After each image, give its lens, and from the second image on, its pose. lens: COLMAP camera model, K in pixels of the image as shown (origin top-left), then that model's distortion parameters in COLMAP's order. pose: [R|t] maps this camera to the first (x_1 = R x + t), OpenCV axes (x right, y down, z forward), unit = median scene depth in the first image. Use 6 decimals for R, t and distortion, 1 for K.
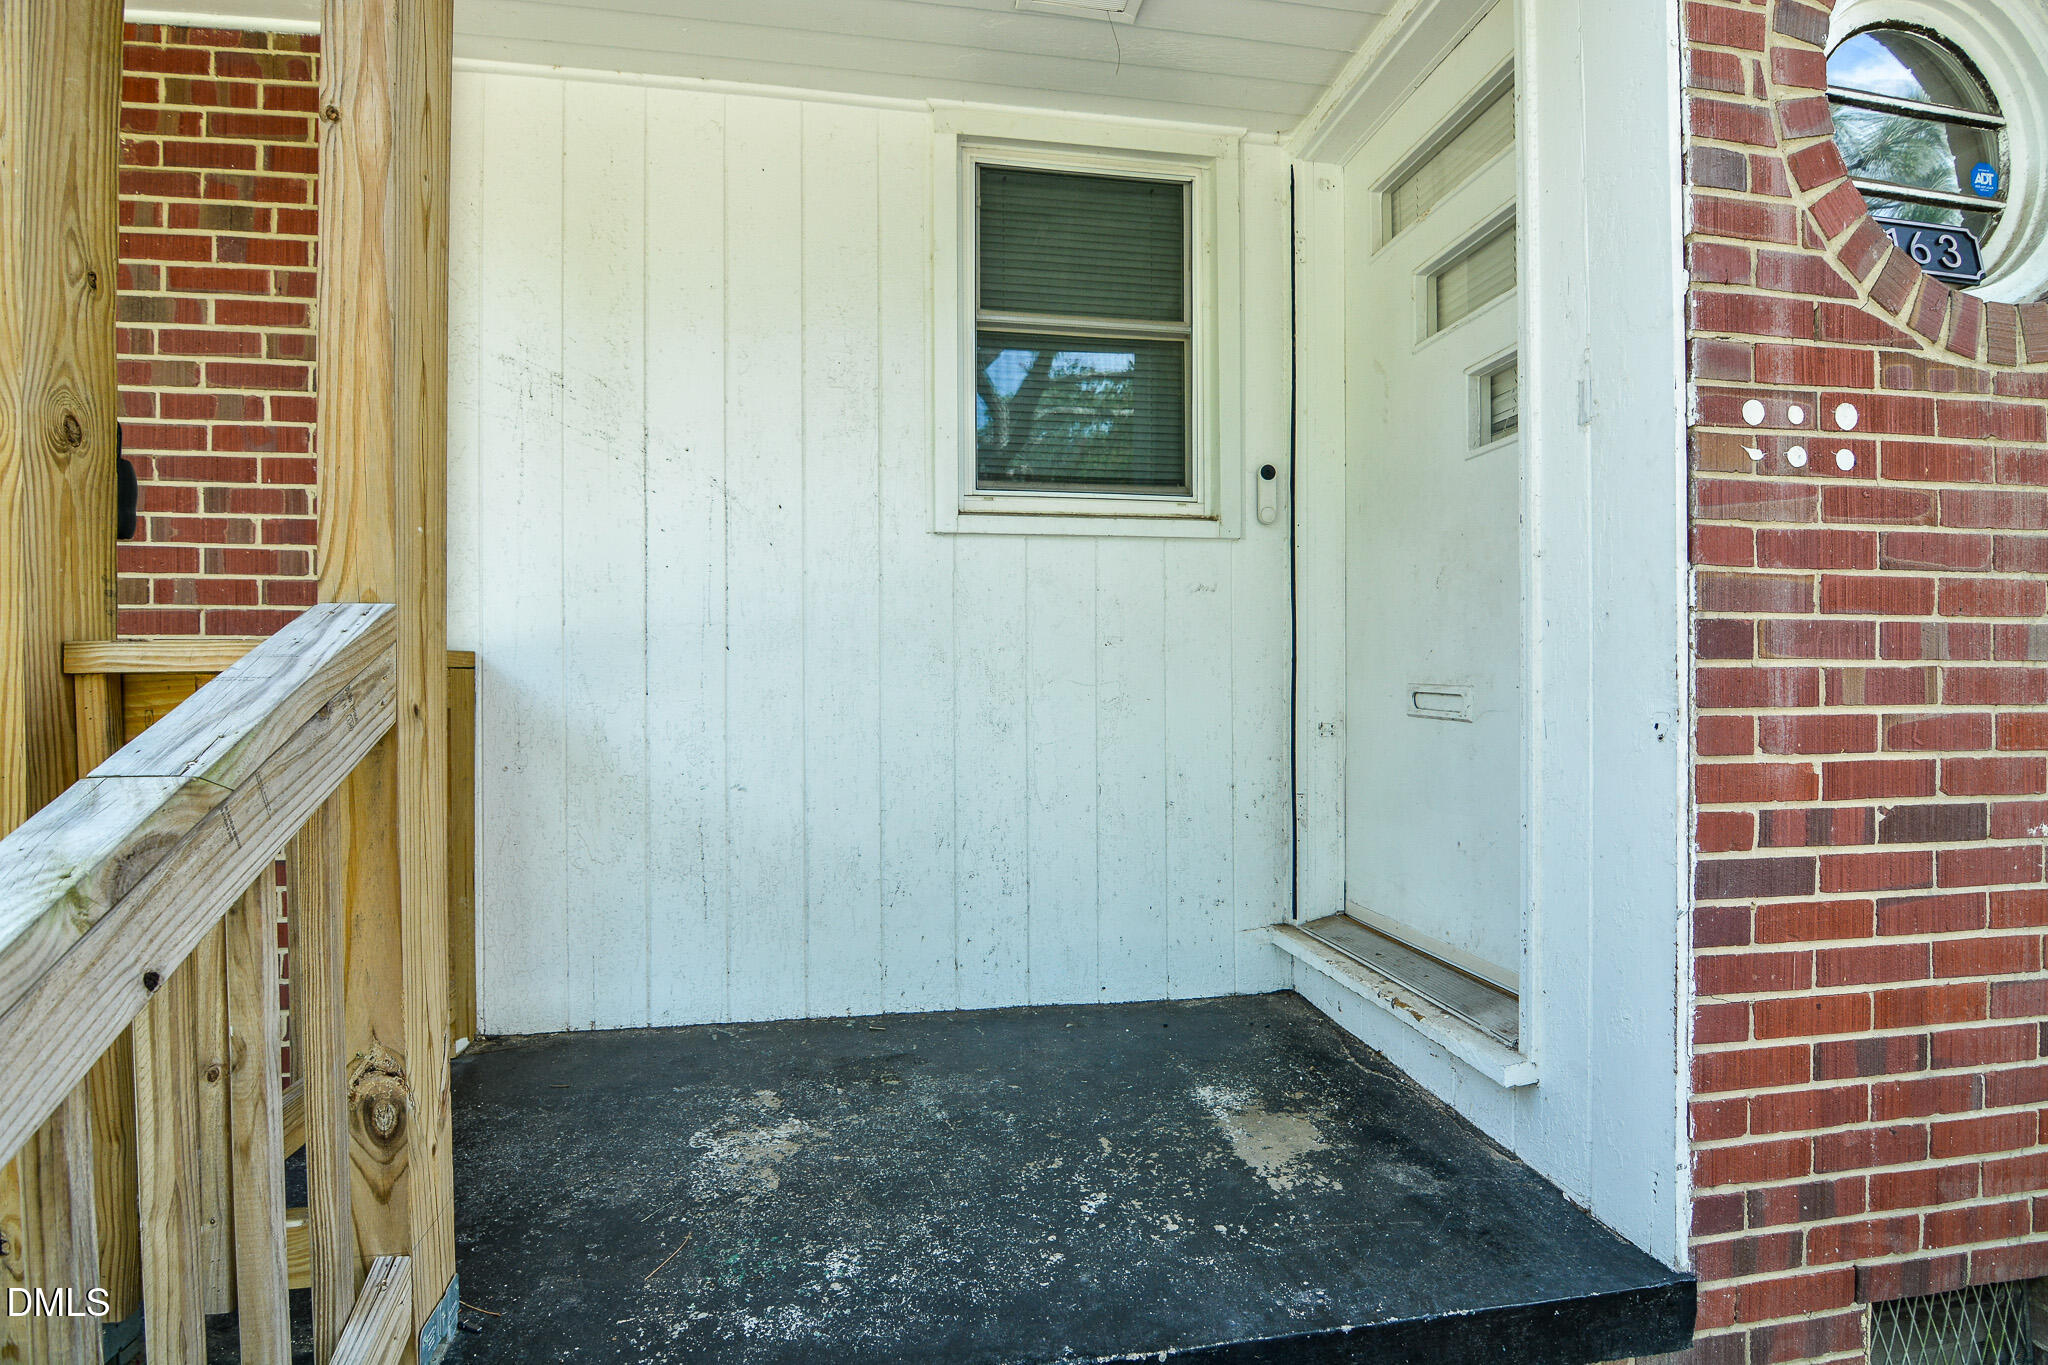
lens RADIAL K [[1013.2, 0, 1016.5], [0, 1013.2, 679.3], [0, 0, 1]] dist [-0.019598, -0.001410]
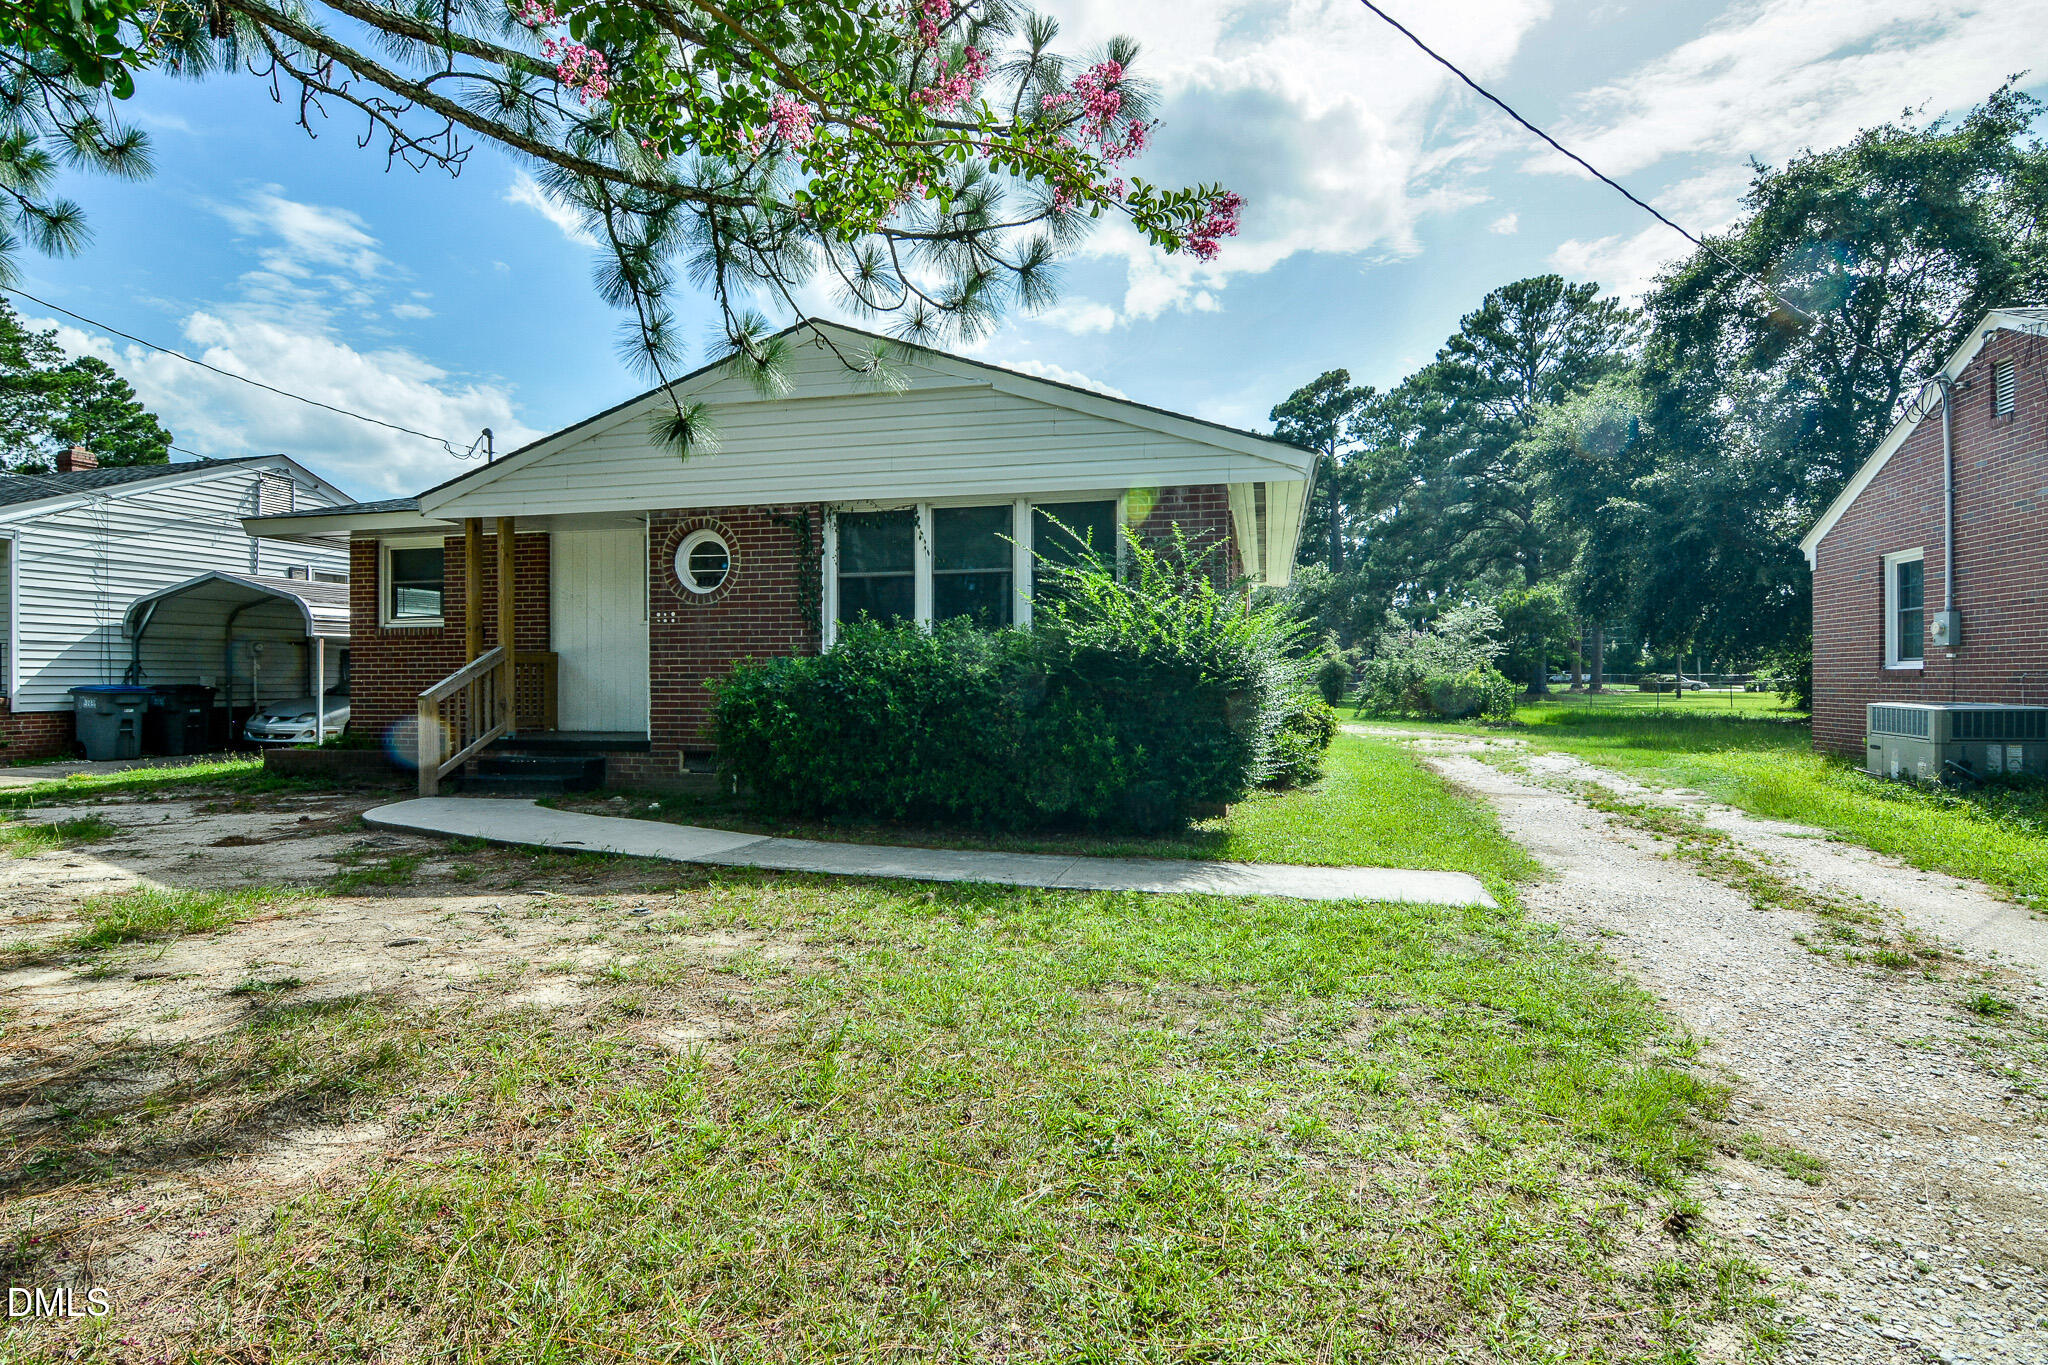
lens RADIAL K [[1013.2, 0, 1016.5], [0, 1013.2, 679.3], [0, 0, 1]] dist [-0.019598, -0.001410]
pose [[0.917172, -0.000619, -0.398491, 5.509303], [-0.003427, 0.999950, -0.009442, 0.221344], [0.398477, 0.010026, 0.917124, -4.174644]]
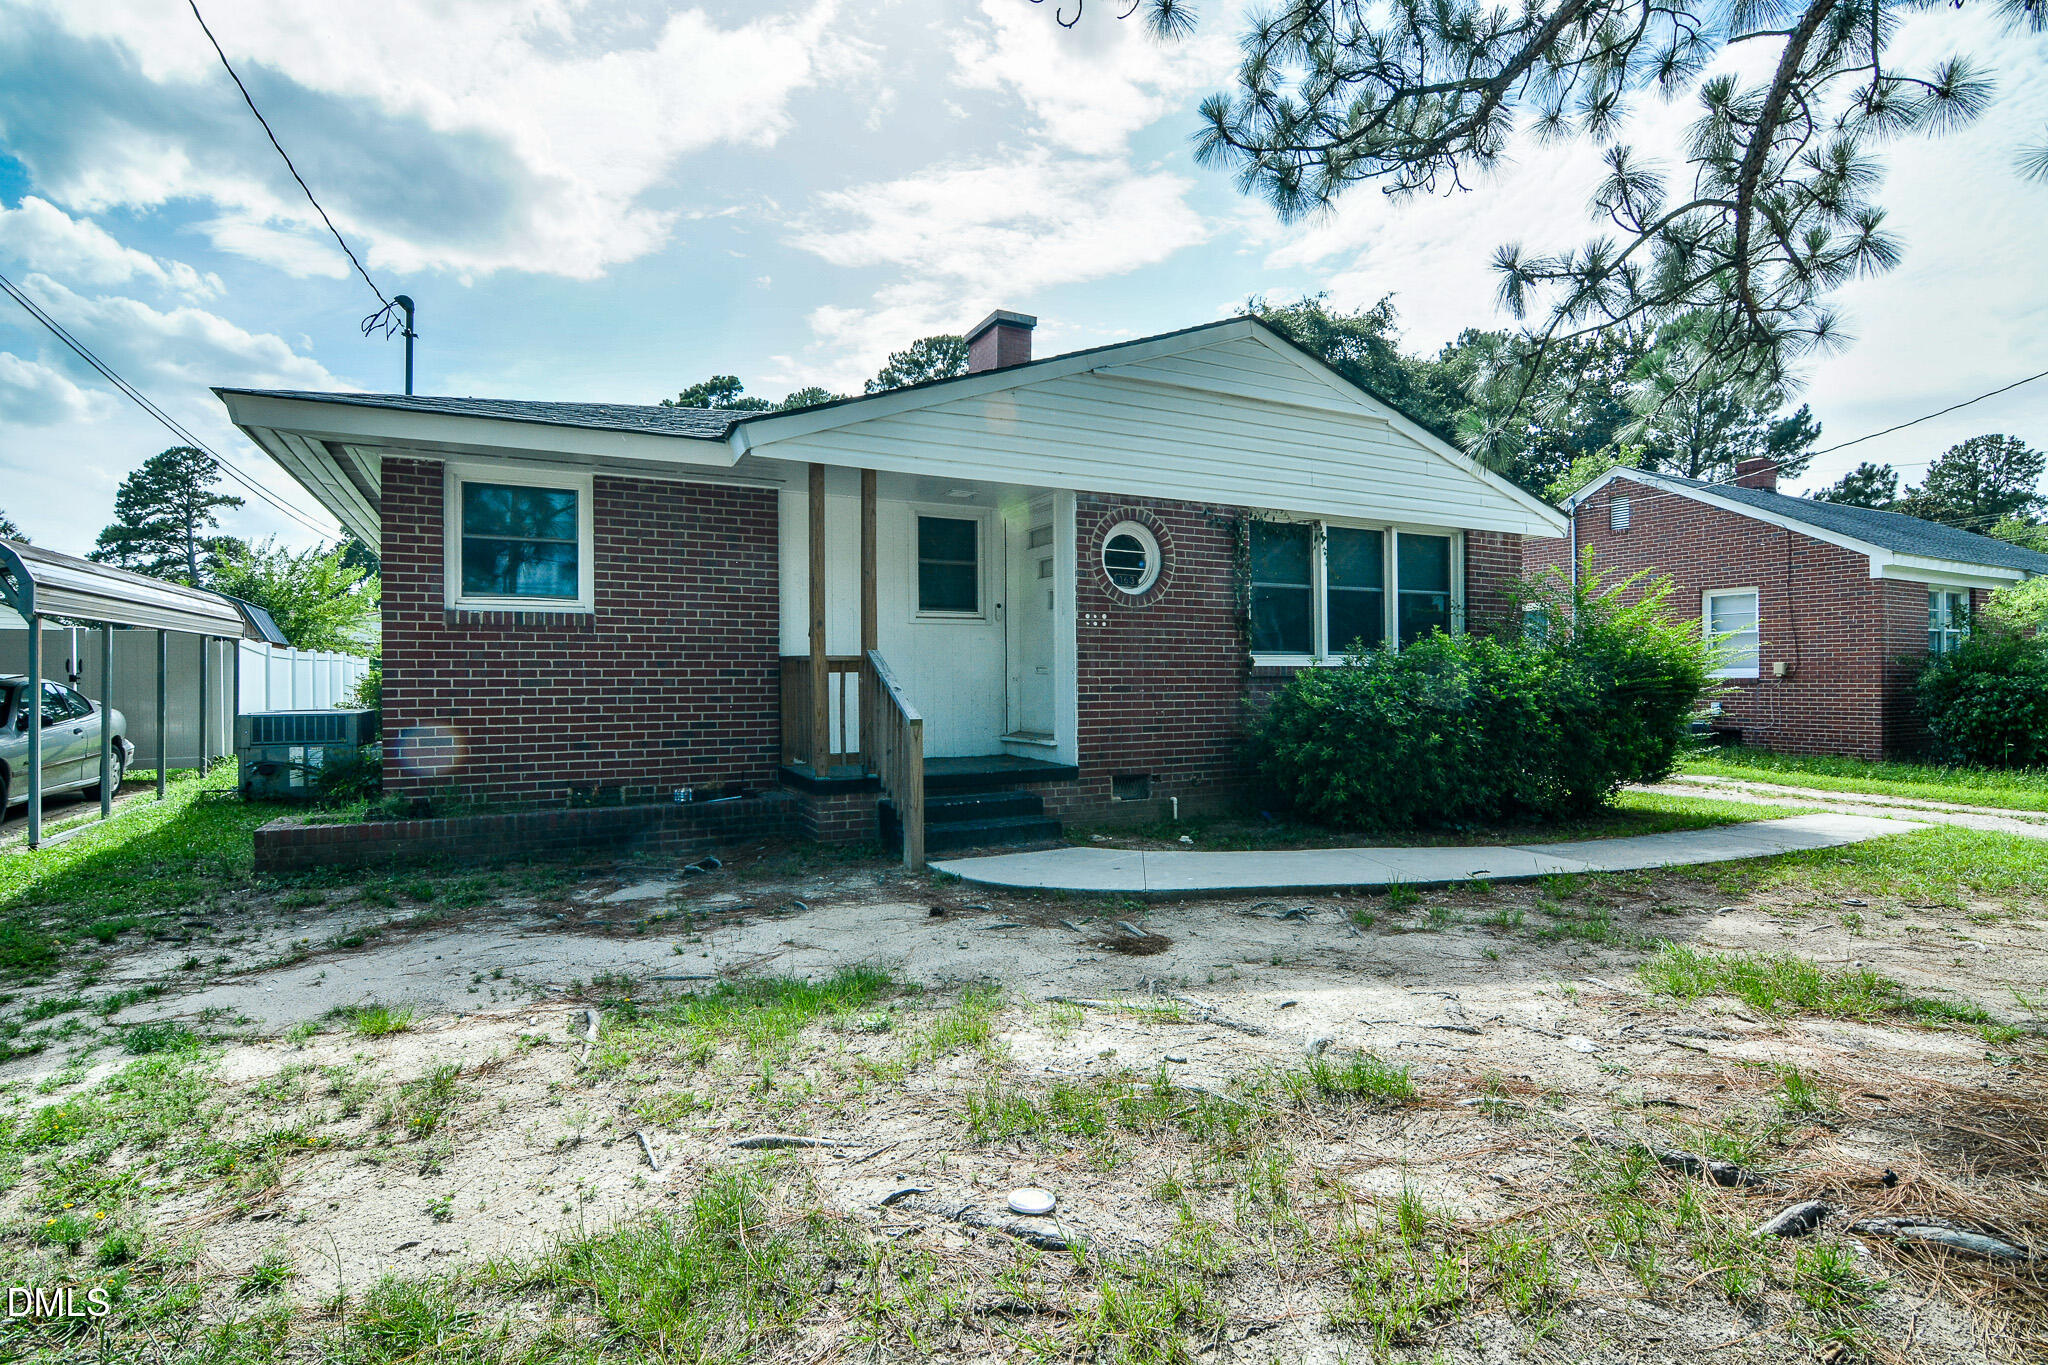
lens RADIAL K [[992.9, 0, 1006.7], [0, 992.9, 687.2], [0, 0, 1]] dist [-0.023667, -0.001651]
pose [[0.956489, -0.004966, 0.291727, -1.320544], [0.002925, 0.999968, 0.007431, 0.092723], [-0.291755, -0.006254, 0.956473, -4.158429]]
